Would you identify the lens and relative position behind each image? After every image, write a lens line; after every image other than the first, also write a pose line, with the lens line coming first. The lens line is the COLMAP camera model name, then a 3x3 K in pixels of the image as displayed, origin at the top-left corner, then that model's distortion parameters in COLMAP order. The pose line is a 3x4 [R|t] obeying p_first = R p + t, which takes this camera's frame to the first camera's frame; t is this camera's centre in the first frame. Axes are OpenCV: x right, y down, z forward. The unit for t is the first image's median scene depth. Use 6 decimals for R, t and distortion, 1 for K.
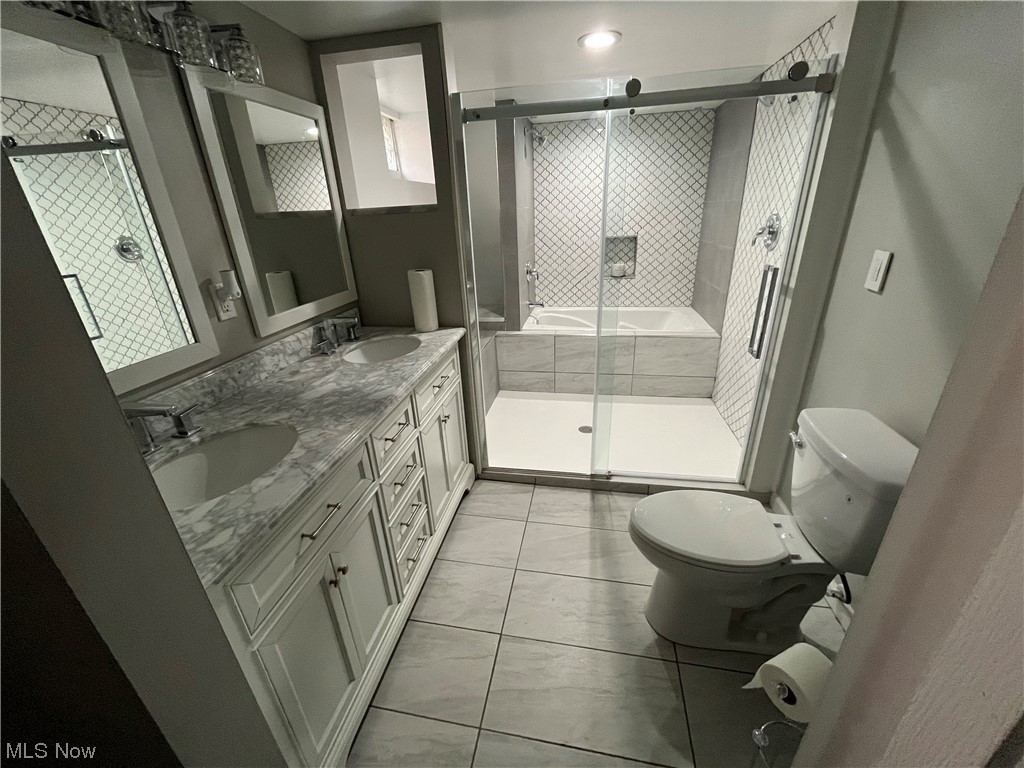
lens RADIAL K [[412.5, 0, 510.2], [0, 412.5, 384.9], [0, 0, 1]] dist [-0.002360, -0.000234]
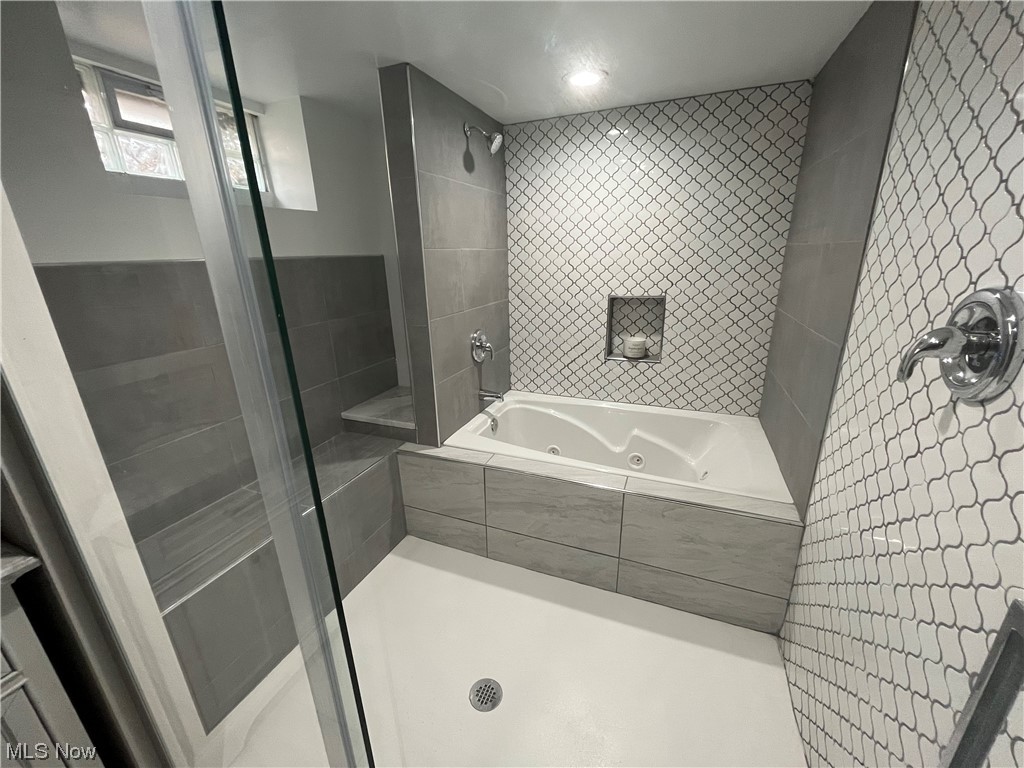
lens RADIAL K [[412.5, 0, 510.2], [0, 412.5, 384.9], [0, 0, 1]] dist [-0.002360, -0.000234]
pose [[0.979548, 0.077712, -0.185599, 0.204211], [-0.092329, 0.993162, -0.071447, -0.165203], [0.178777, 0.087122, 0.980025, 0.368767]]
